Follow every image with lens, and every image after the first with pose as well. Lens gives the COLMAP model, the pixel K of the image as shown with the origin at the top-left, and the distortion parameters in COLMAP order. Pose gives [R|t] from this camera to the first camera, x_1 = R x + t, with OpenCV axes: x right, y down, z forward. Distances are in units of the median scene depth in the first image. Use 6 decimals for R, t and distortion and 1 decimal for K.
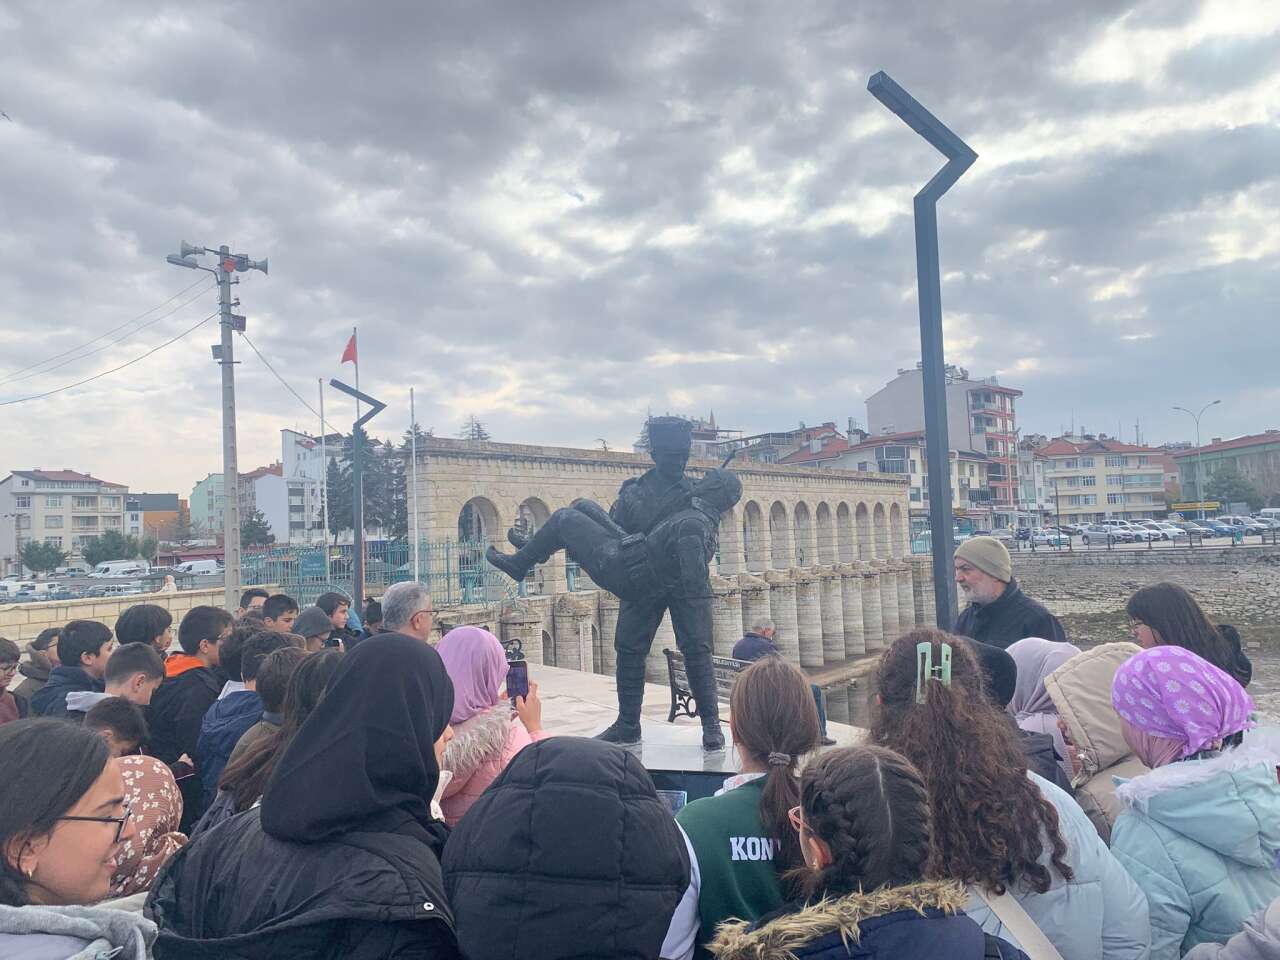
lens RADIAL K [[987.9, 0, 640.0], [0, 987.9, 480.0], [0, 0, 1]] dist [0.081803, -0.138564]
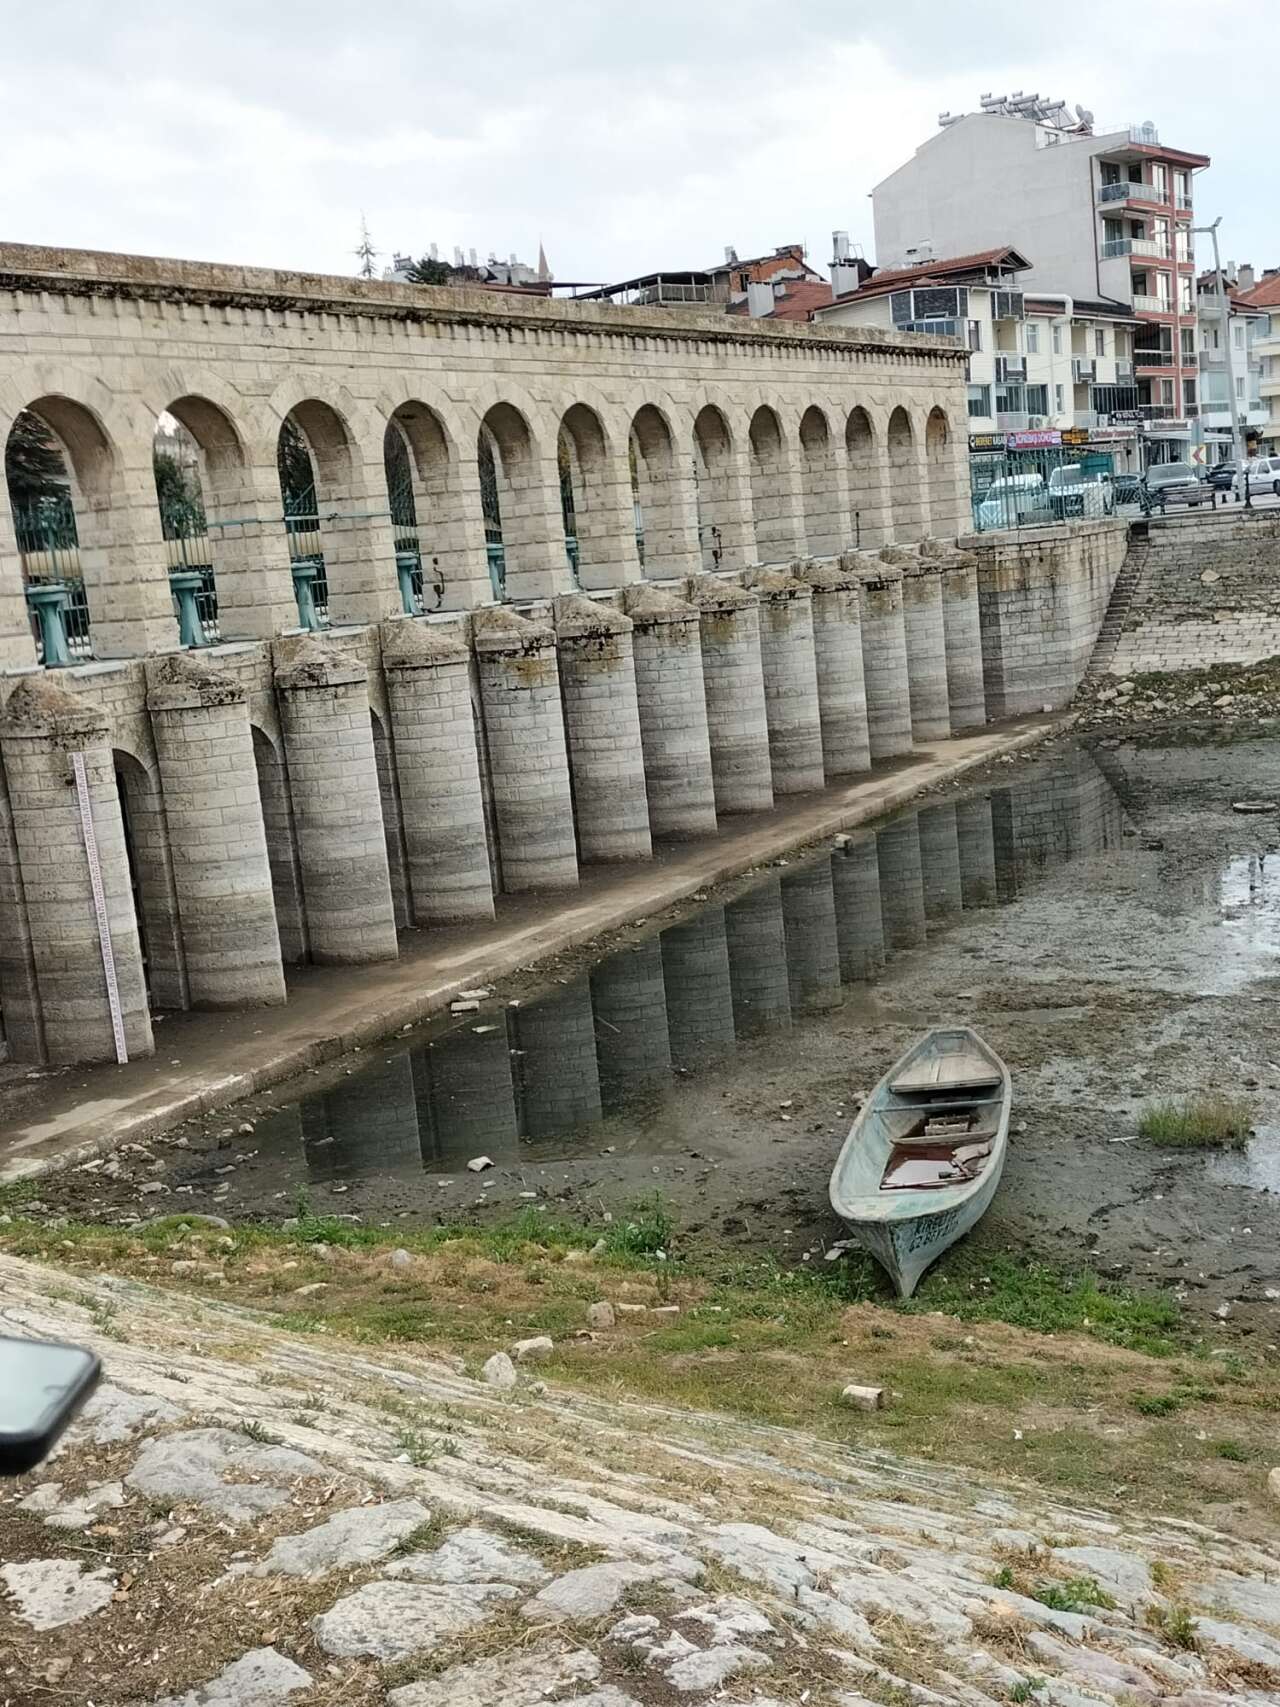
lens RADIAL K [[1961.4, 0, 638.6], [0, 1961.4, 887.9], [0, 0, 1]] dist [0.164960, -0.376832]
pose [[0.993172, -0.069118, 0.093984, 0.037427], [0.045457, 0.971203, 0.233875, 0.018424], [-0.107443, -0.228006, 0.967713, 0.152204]]
